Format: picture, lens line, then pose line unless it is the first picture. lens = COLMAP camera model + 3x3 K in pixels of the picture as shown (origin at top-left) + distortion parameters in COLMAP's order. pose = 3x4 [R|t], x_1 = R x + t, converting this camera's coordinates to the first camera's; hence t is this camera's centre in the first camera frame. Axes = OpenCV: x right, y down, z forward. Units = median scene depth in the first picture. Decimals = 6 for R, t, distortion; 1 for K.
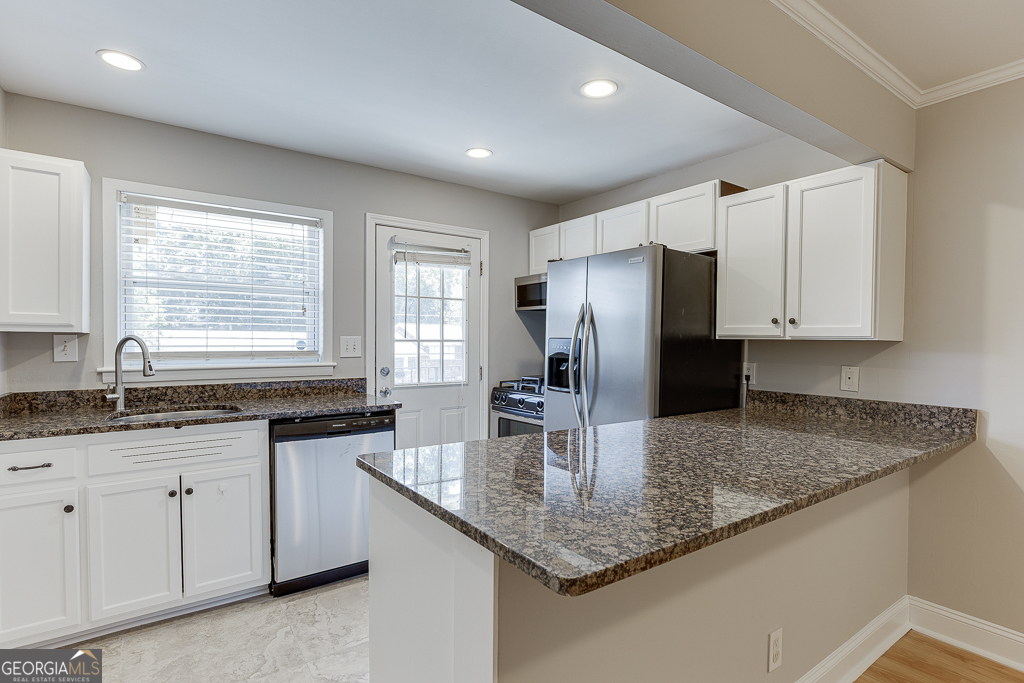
lens RADIAL K [[506.1, 0, 517.6], [0, 506.1, 343.5], [0, 0, 1]] dist [-0.005718, -0.002069]
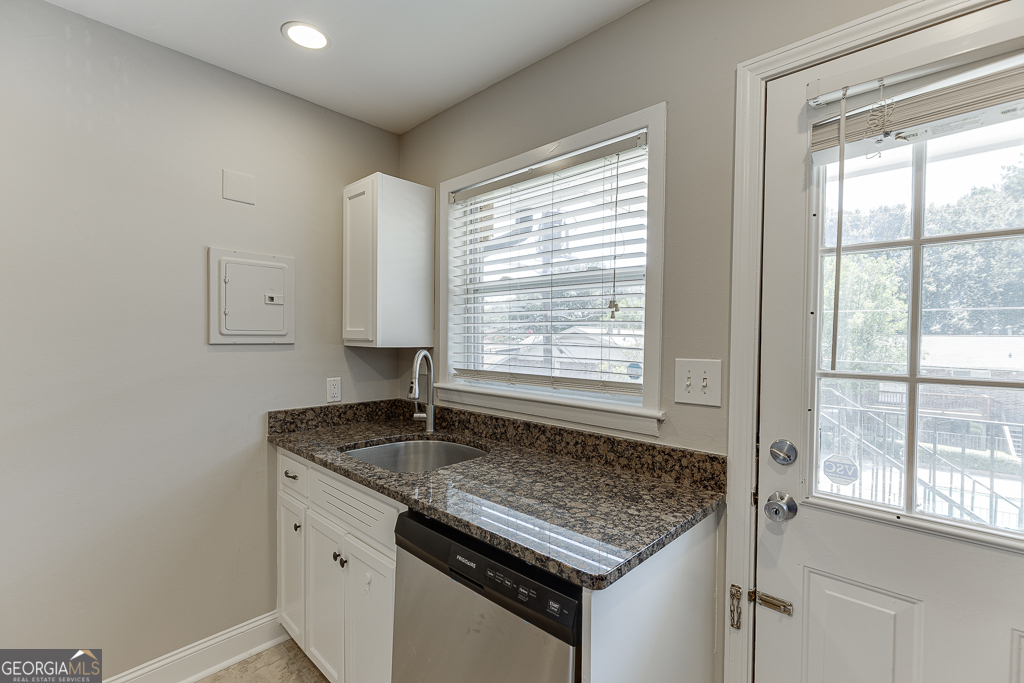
lens RADIAL K [[459.2, 0, 517.5], [0, 459.2, 342.4], [0, 0, 1]] dist [0.003493, -0.001200]
pose [[0.190618, 0.012078, -0.981590, 0.050950], [-0.014612, 0.999848, 0.009465, -0.034475], [0.981555, 0.012539, 0.190766, 0.855704]]
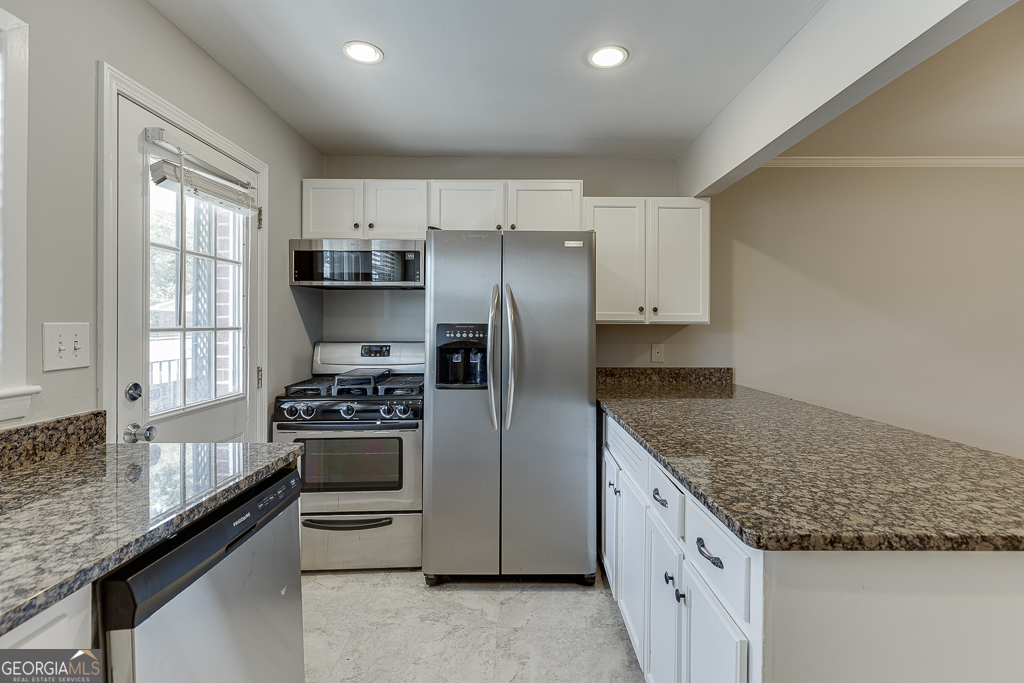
lens RADIAL K [[459.2, 0, 516.2], [0, 459.2, 325.3], [0, 0, 1]] dist [0.003493, -0.001200]
pose [[0.589066, -0.008415, 0.808041, -0.476119], [0.009515, 0.999949, 0.003477, -0.010656], [-0.808029, 0.005640, 0.589116, 0.495890]]
